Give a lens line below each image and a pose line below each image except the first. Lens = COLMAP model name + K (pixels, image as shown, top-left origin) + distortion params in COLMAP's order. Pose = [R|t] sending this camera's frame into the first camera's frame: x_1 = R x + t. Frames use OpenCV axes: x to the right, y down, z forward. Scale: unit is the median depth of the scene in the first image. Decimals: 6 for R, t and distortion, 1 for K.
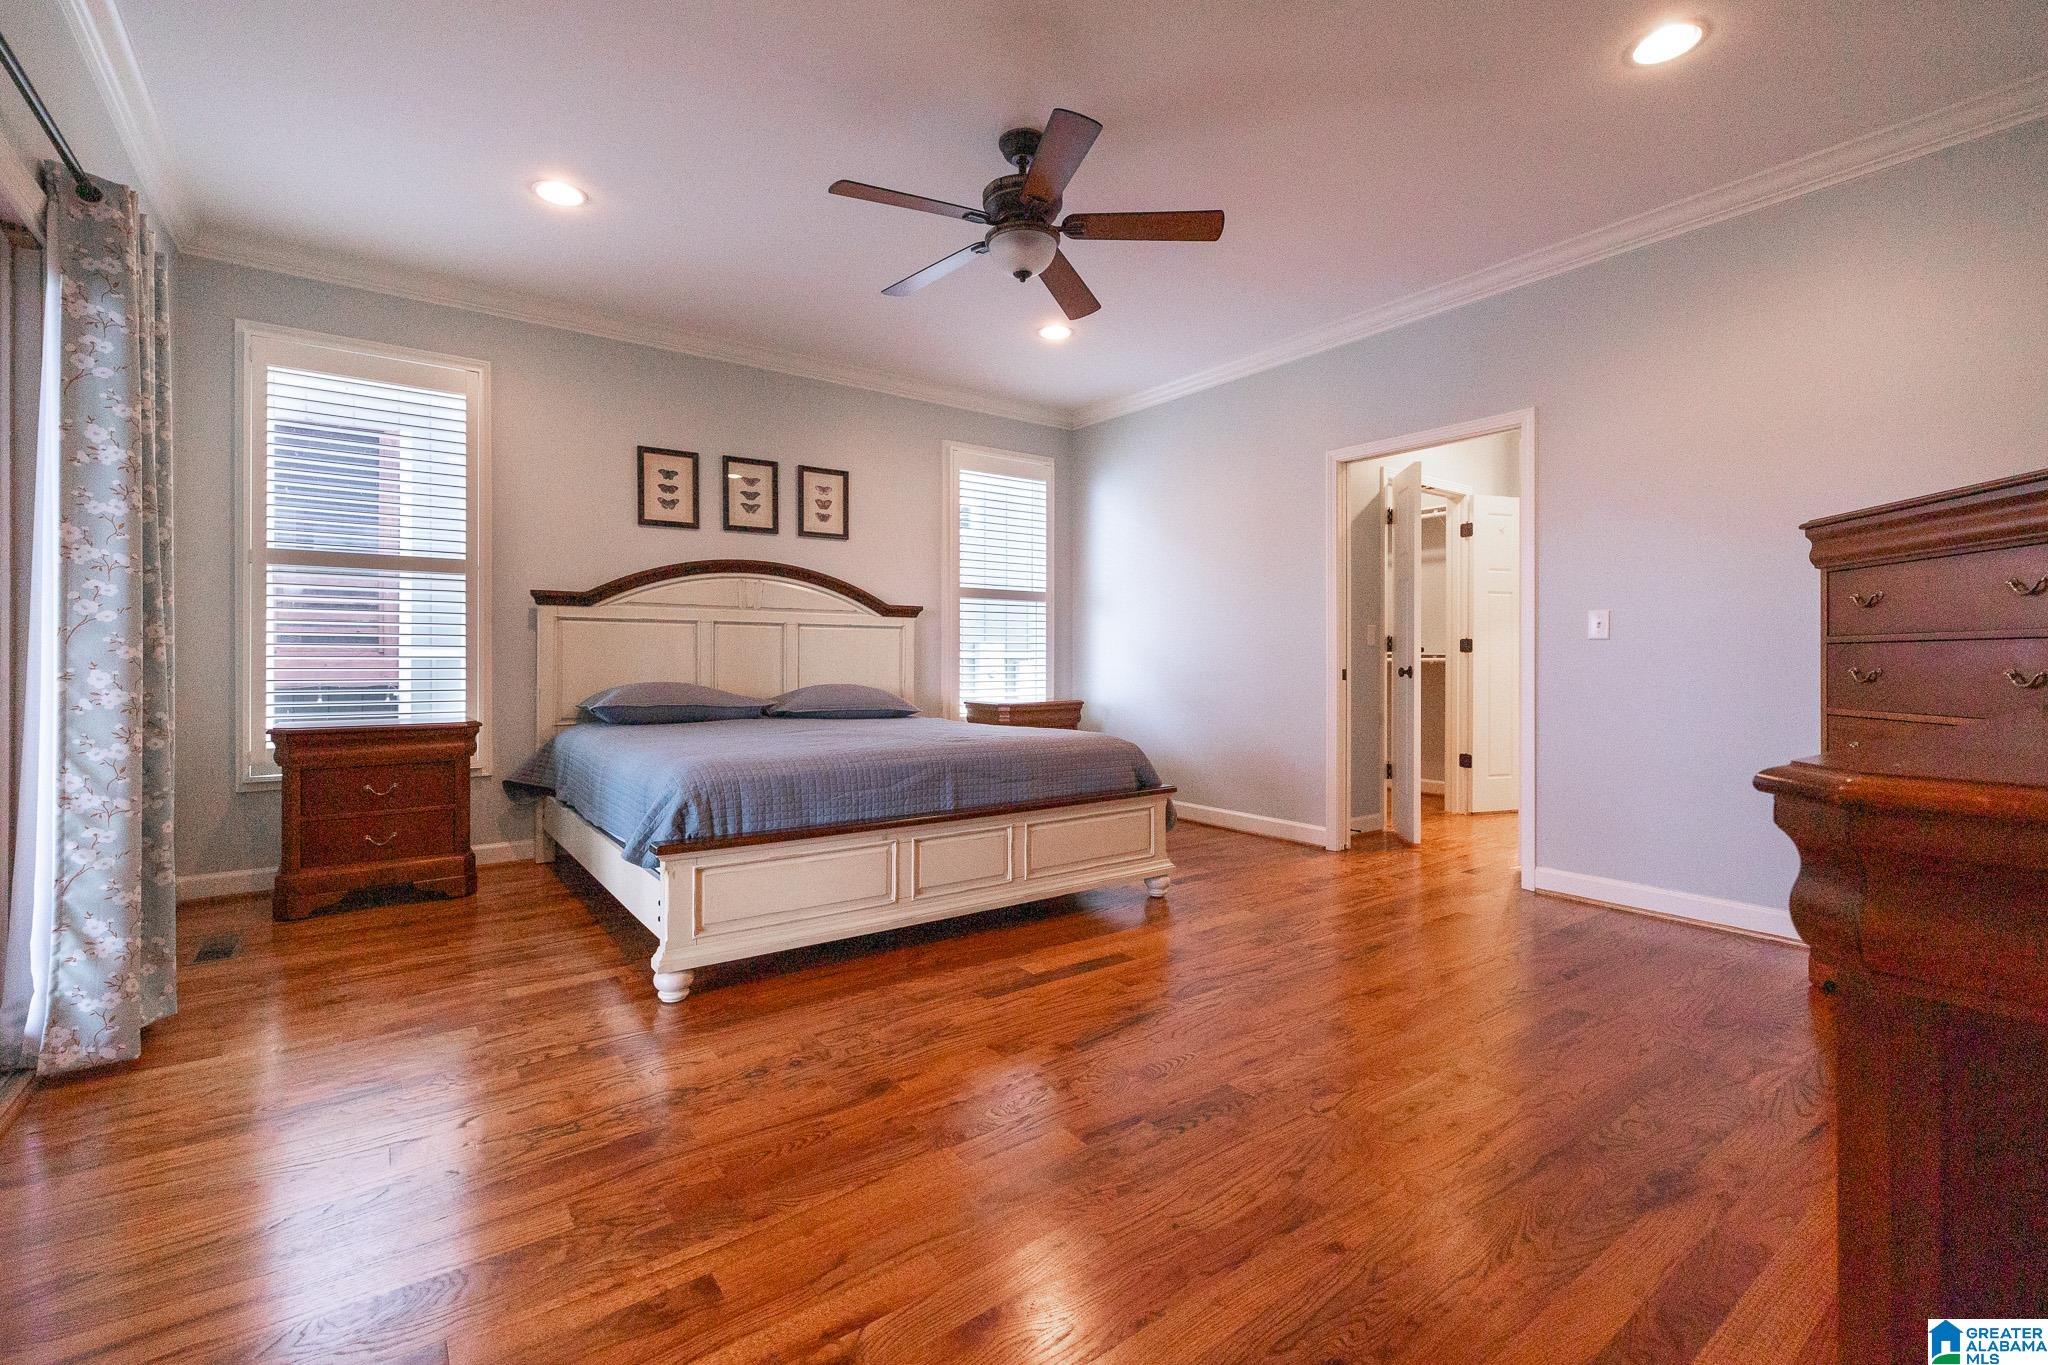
lens RADIAL K [[860.1, 0, 996.7], [0, 860.1, 660.1], [0, 0, 1]] dist [-0.003228, -0.000512]
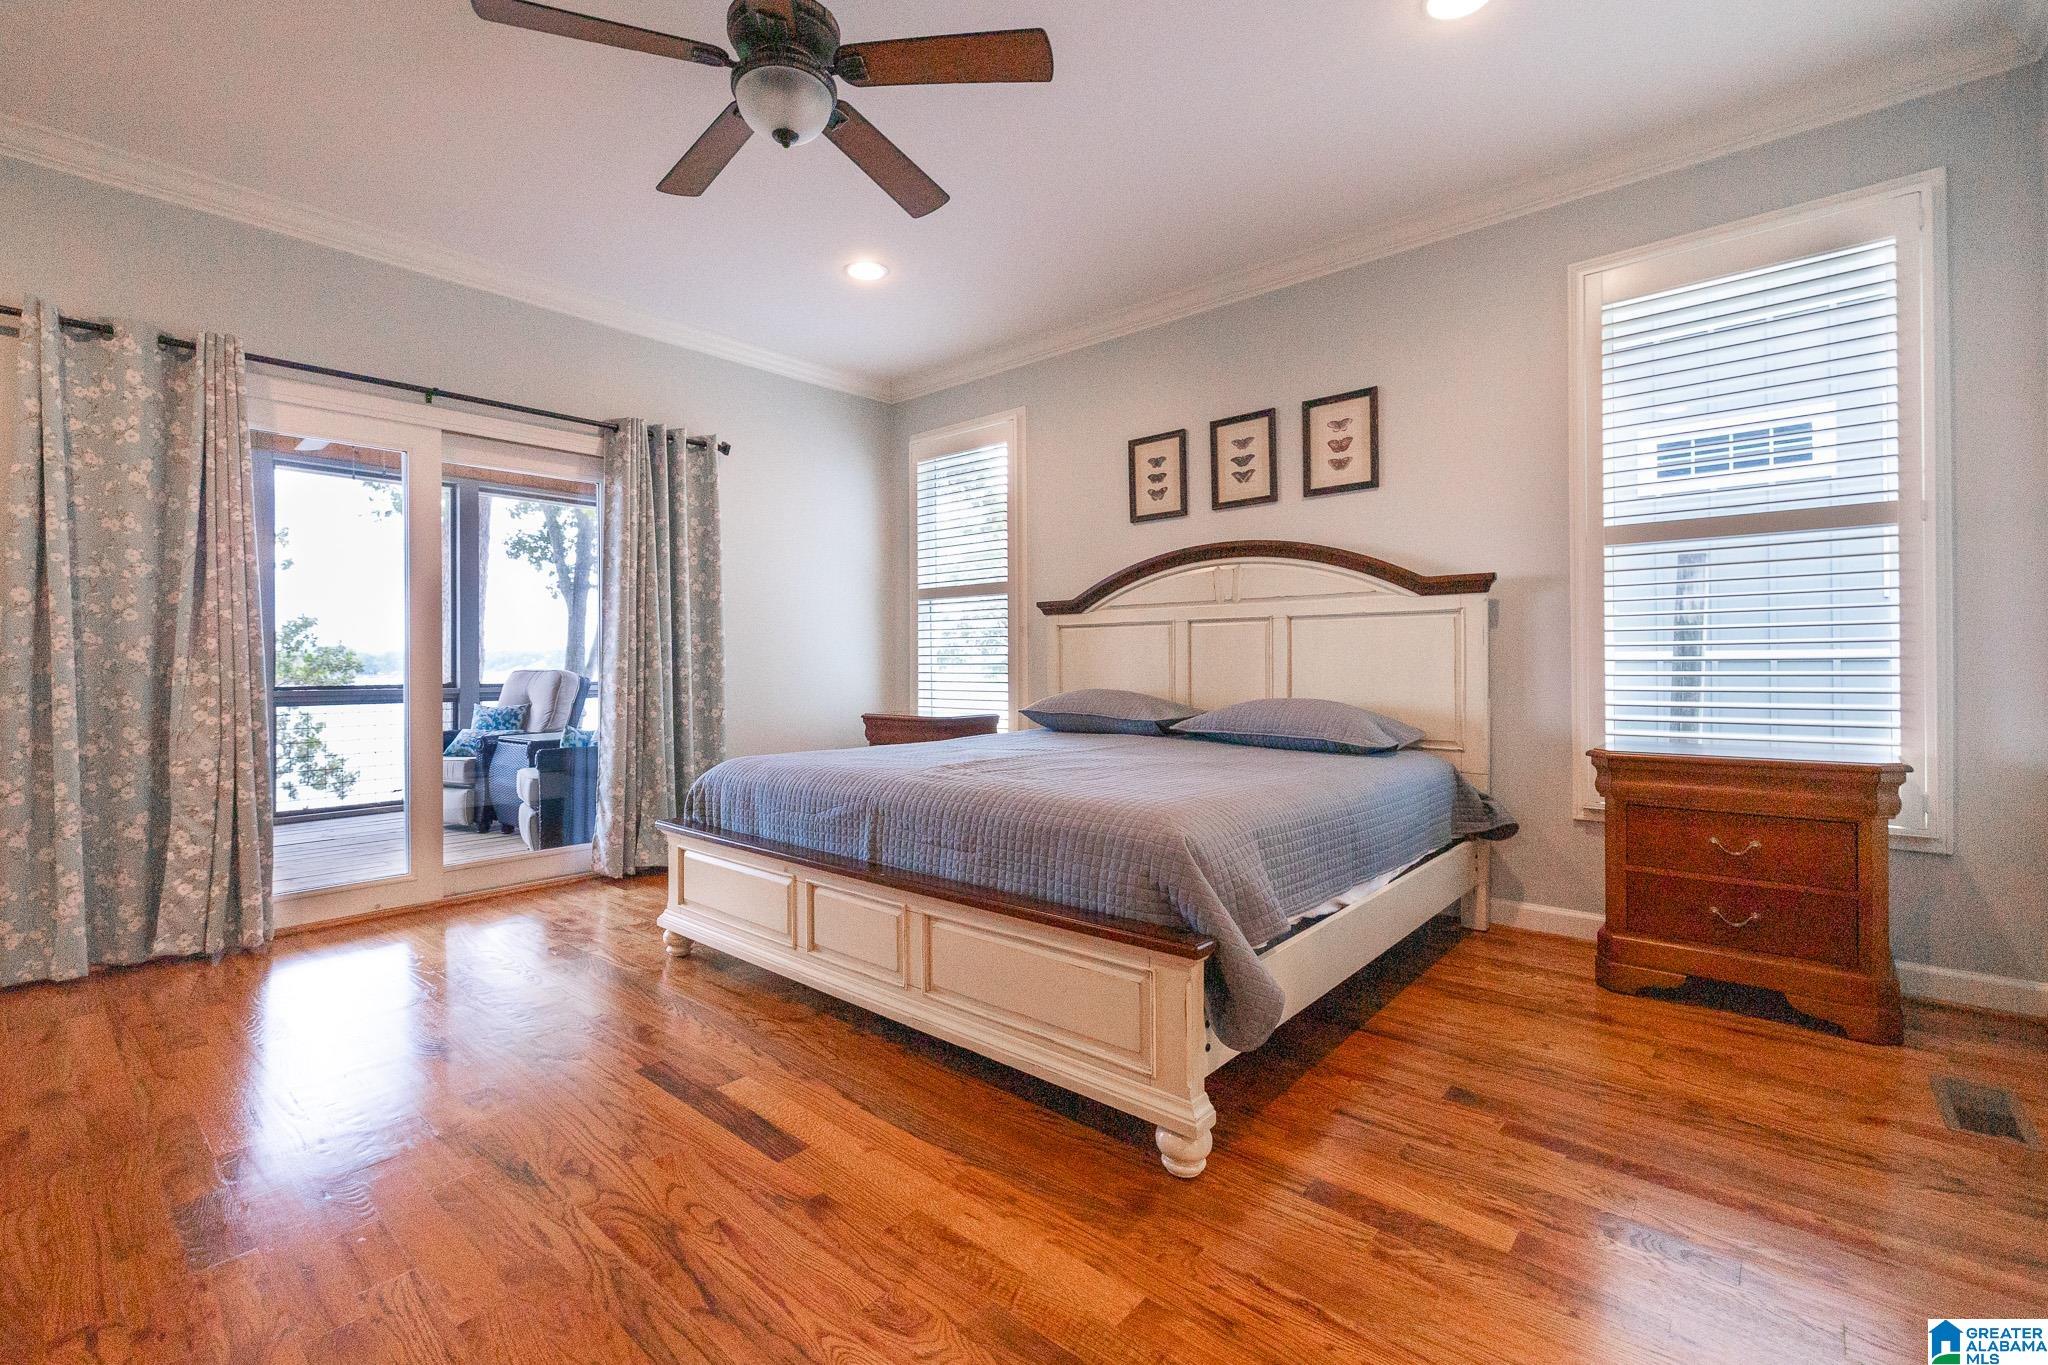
lens RADIAL K [[898.8, 0, 1022.3], [0, 898.8, 661.4], [0, 0, 1]] dist [0.000964, 0.000180]
pose [[0.227472, -0.006506, -0.973763, 0.501343], [0.003790, 0.999976, -0.005796, 0.000522], [0.973777, -0.002372, 0.227491, 0.628520]]
